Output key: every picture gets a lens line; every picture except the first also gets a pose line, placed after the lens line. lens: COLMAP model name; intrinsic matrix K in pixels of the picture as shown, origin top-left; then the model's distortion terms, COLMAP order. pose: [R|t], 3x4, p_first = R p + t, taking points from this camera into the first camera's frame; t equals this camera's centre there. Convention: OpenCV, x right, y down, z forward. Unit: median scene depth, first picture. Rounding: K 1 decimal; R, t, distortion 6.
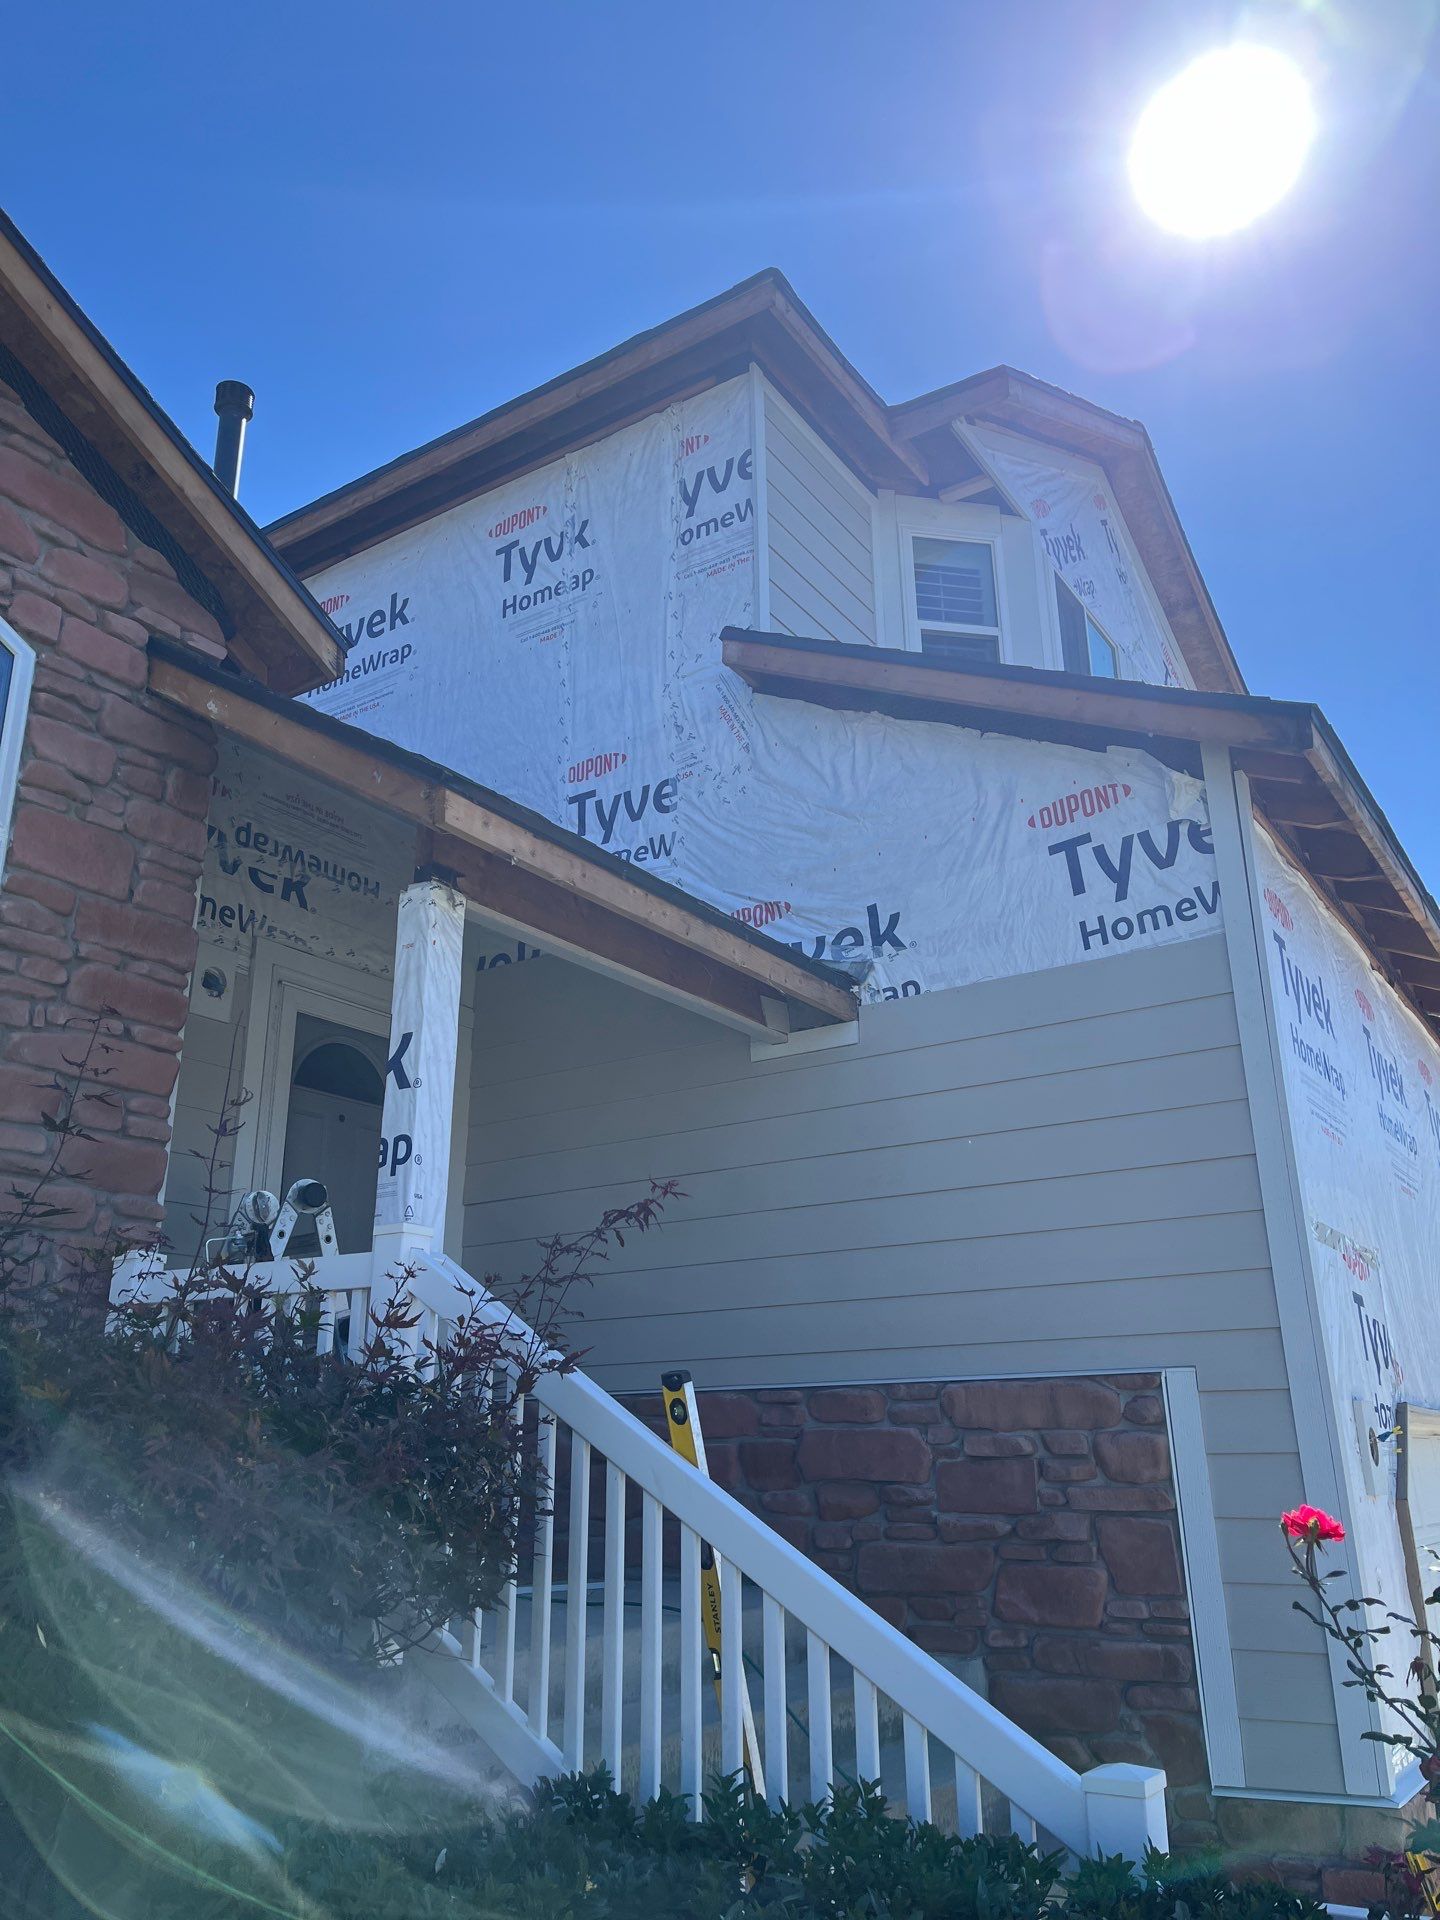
lens RADIAL K [[1472.1, 0, 733.4], [0, 1472.1, 967.0], [0, 0, 1]] dist [0.071990, -0.087232]
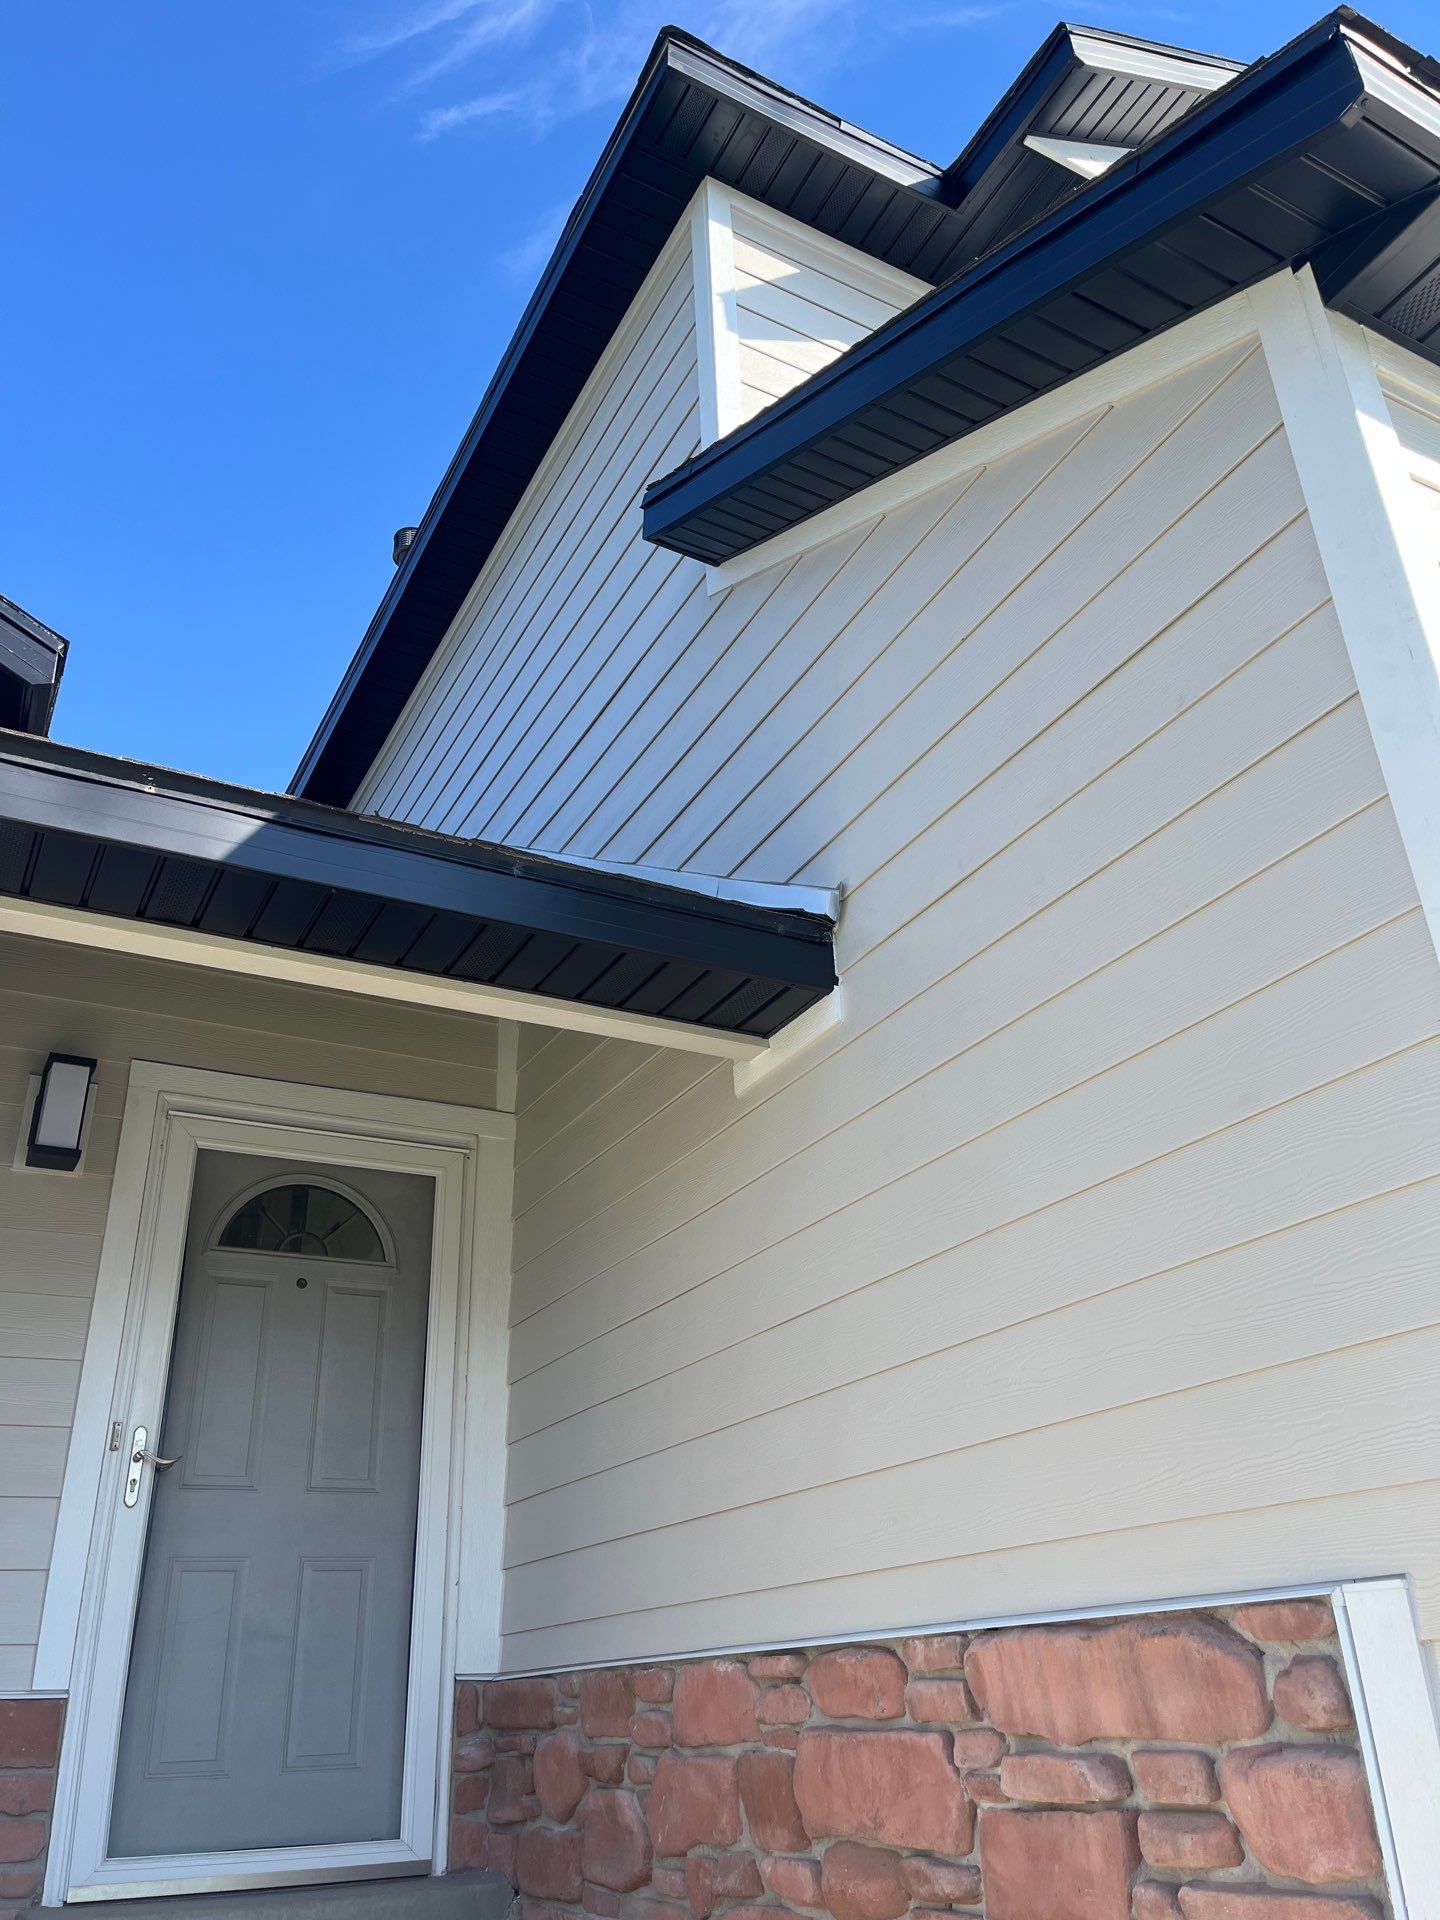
lens RADIAL K [[1472.1, 0, 731.7], [0, 1472.1, 964.2], [0, 0, 1]] dist [0.071990, -0.087232]
pose [[0.873783, -0.236733, -0.424807, 0.363407], [0.180241, 0.968955, -0.169233, 0.146585], [0.451682, 0.071305, 0.889325, 0.555294]]
